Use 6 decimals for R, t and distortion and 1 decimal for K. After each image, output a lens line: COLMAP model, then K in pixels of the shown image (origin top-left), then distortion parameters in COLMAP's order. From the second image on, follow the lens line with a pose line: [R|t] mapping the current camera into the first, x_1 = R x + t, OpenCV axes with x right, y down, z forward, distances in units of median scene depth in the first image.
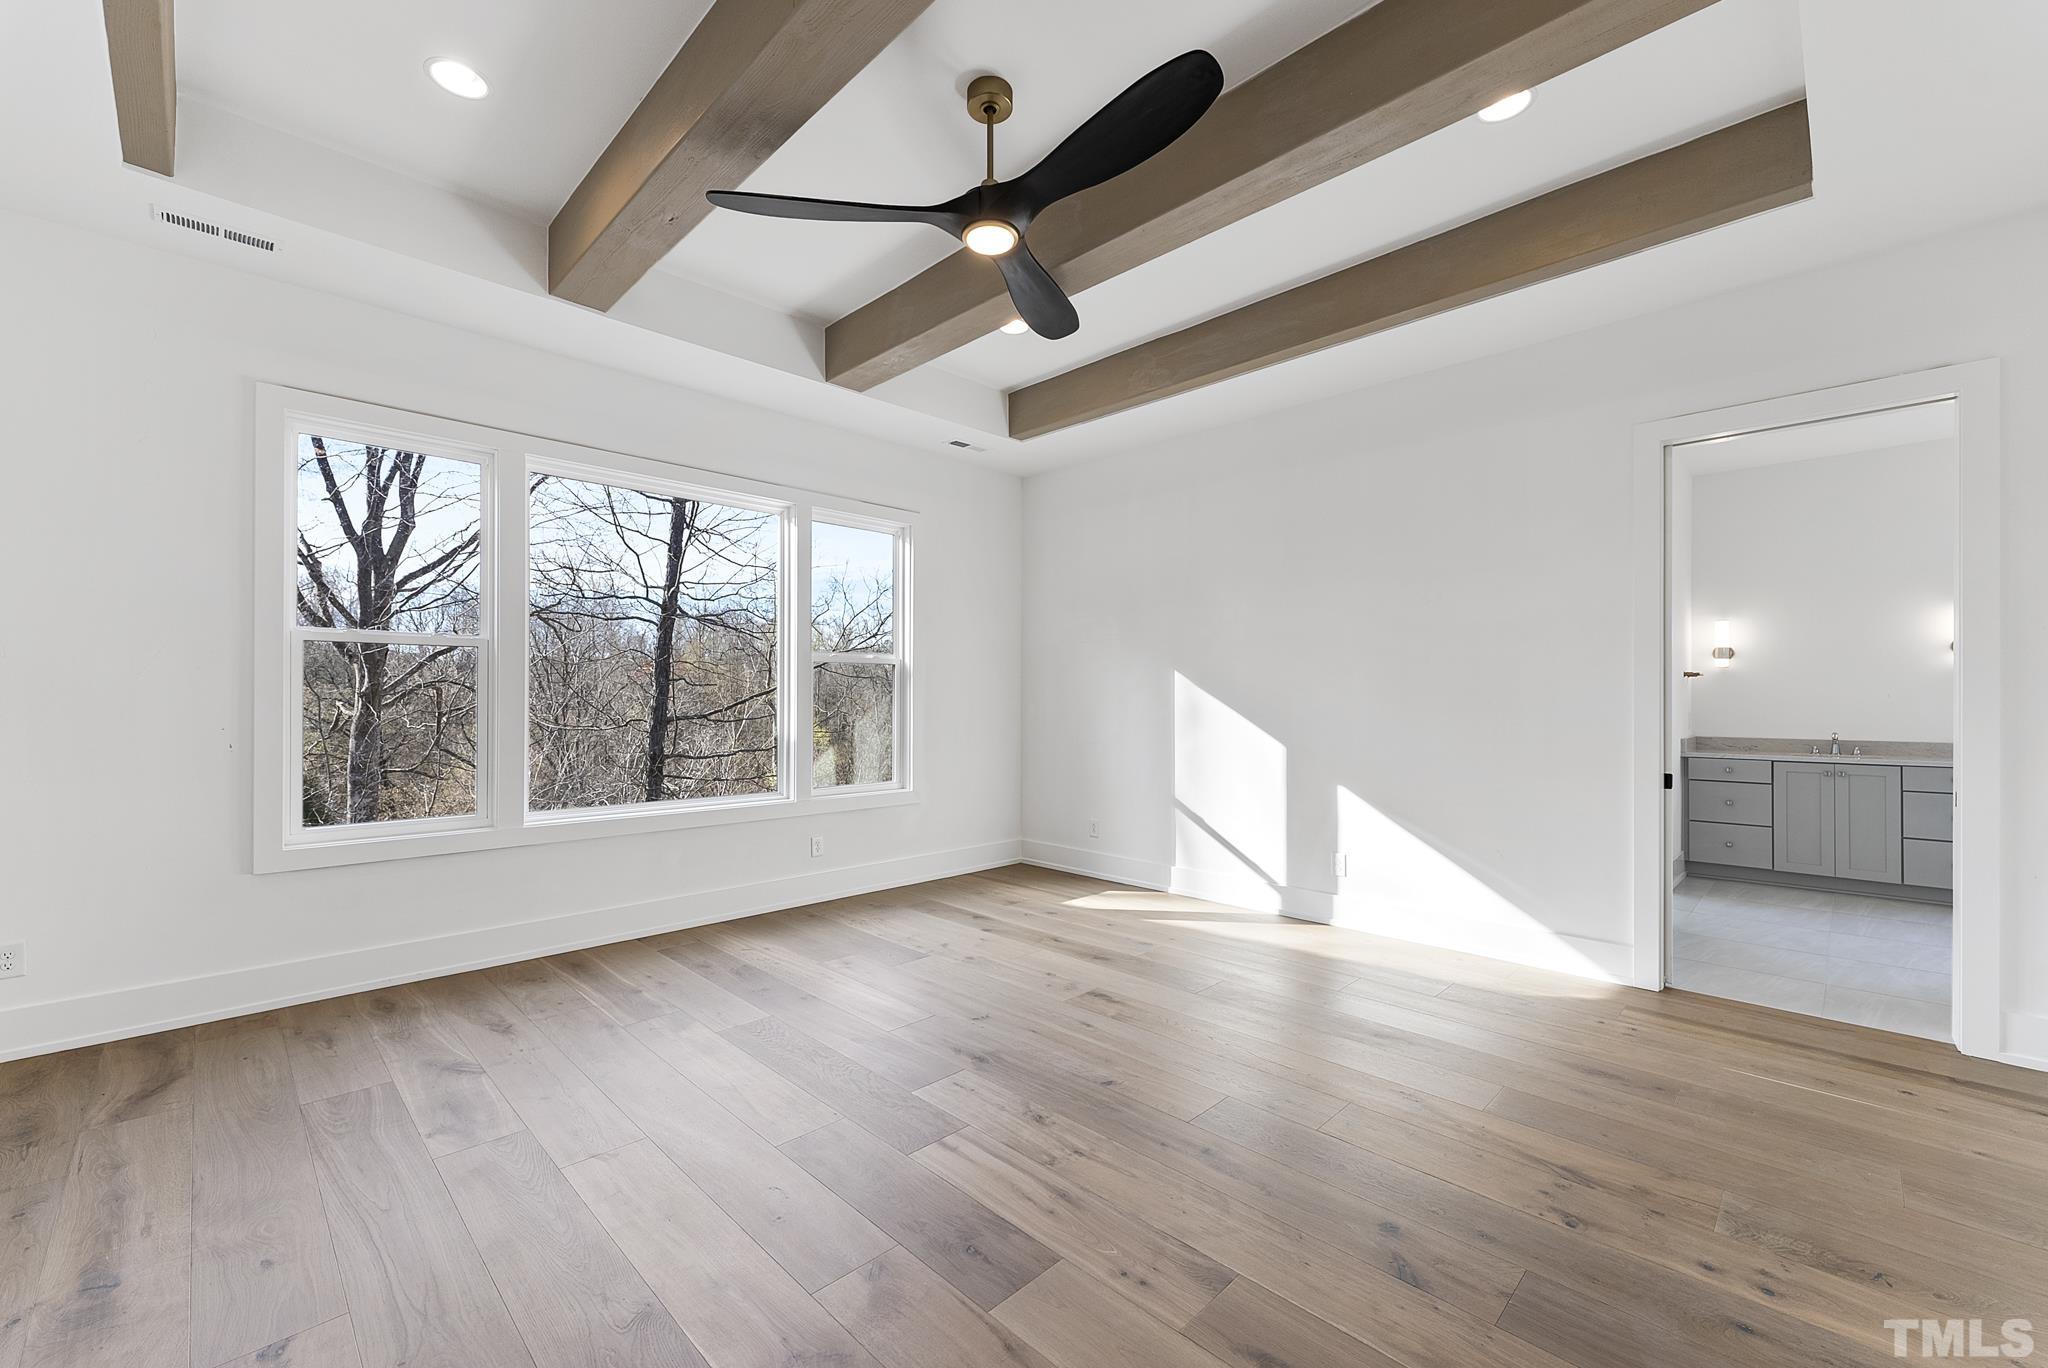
lens RADIAL K [[827.7, 0, 1027.8], [0, 827.7, 682.5], [0, 0, 1]] dist [0.000601, -0.001003]
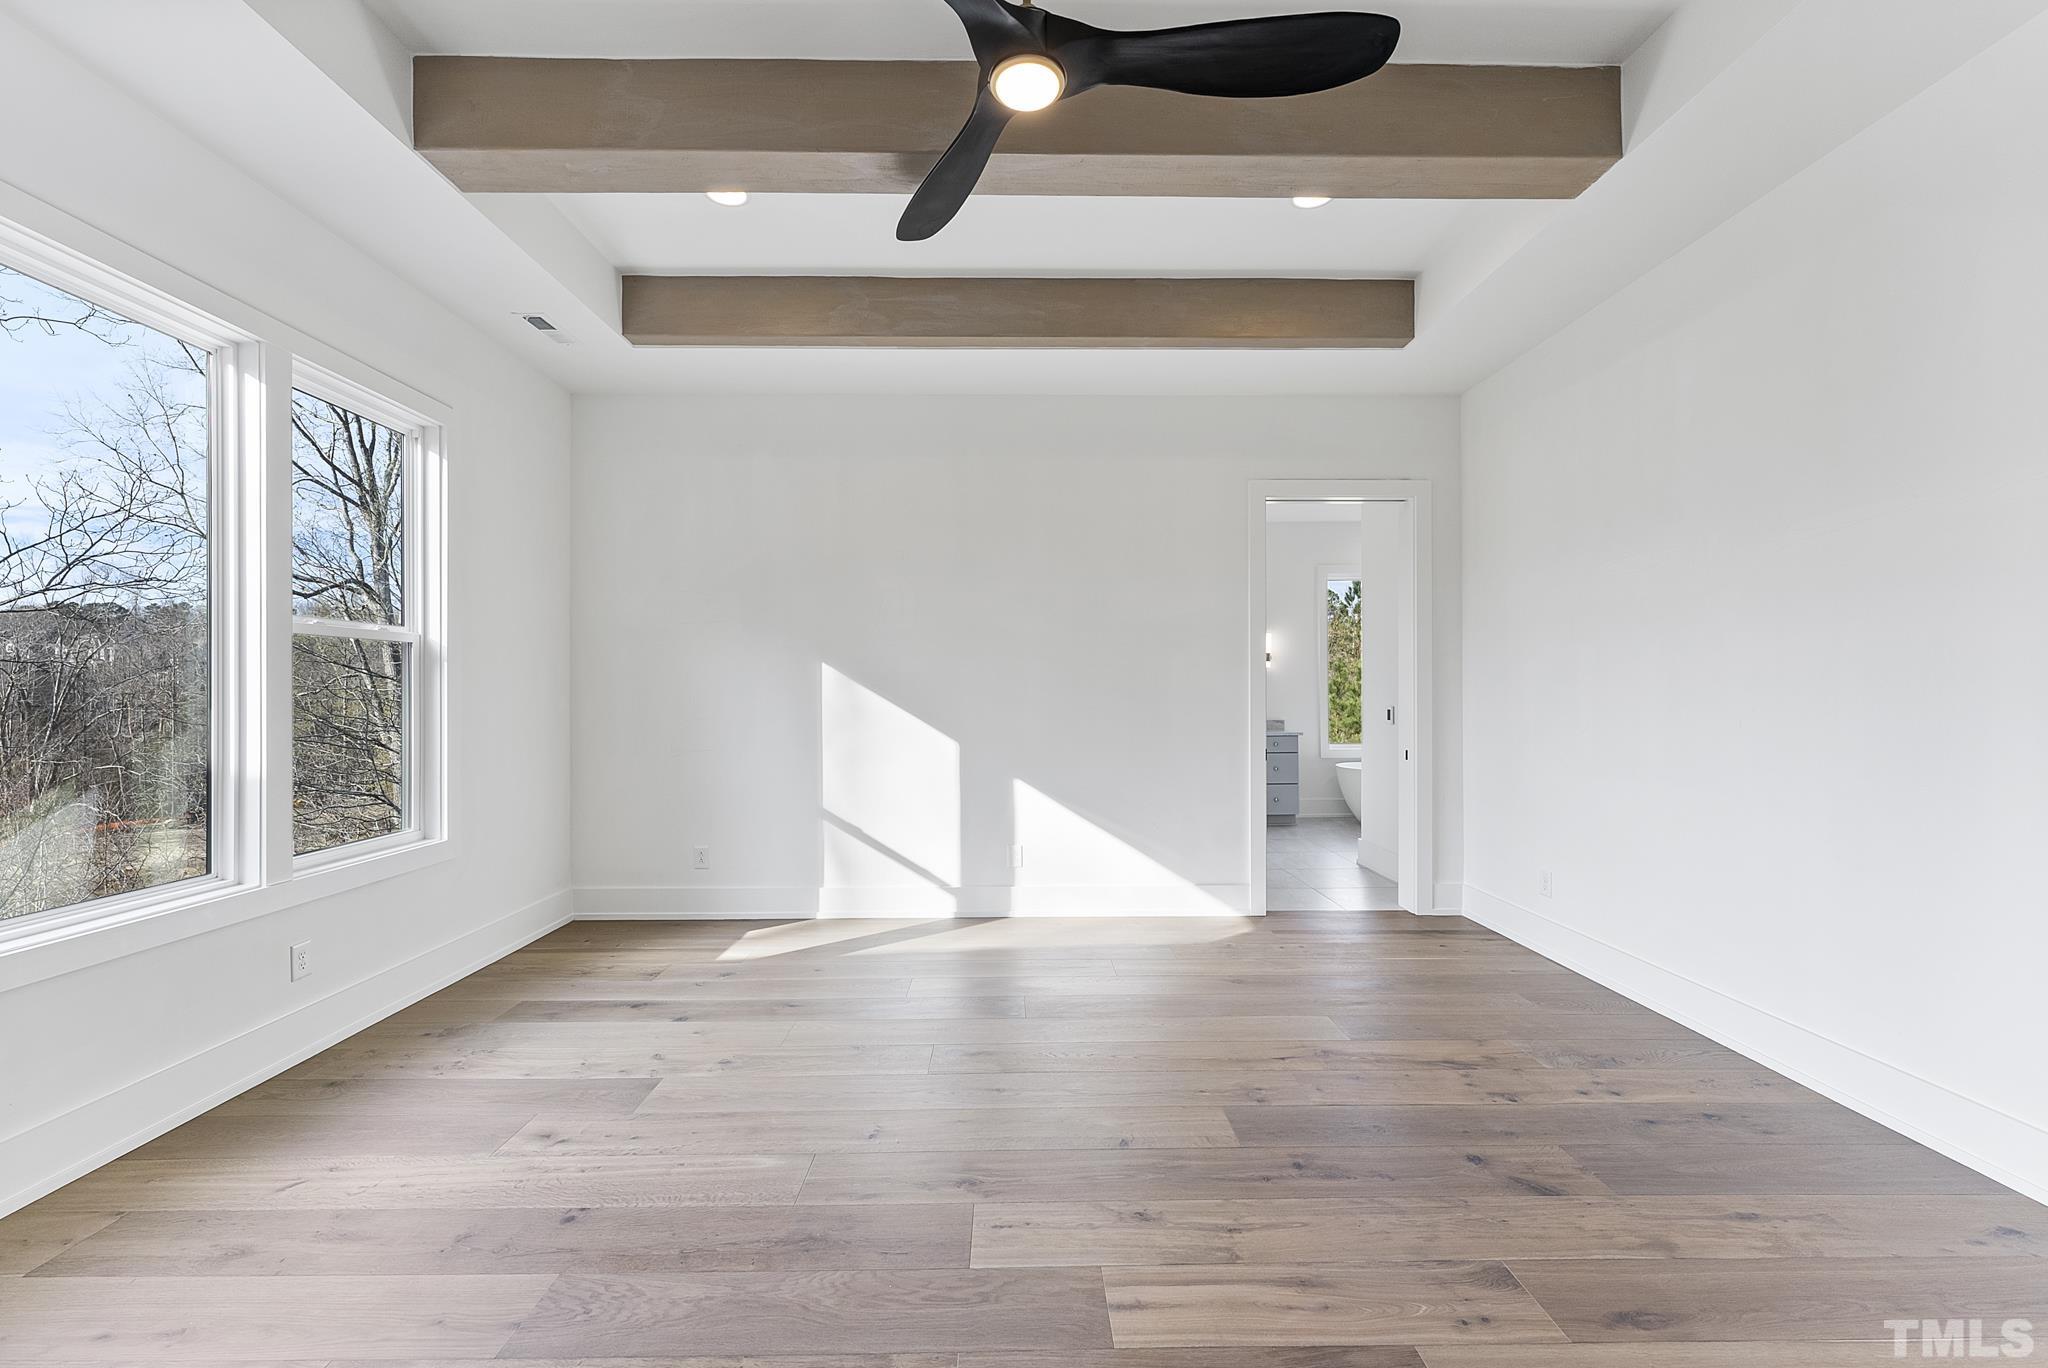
lens RADIAL K [[827.7, 0, 1027.8], [0, 827.7, 682.6], [0, 0, 1]] dist [0.000601, -0.001003]
pose [[0.698394, 0.003663, 0.715704, -0.345398], [-0.008255, 0.999962, 0.002938, 0.003139], [-0.715666, -0.007960, 0.698398, 0.279826]]
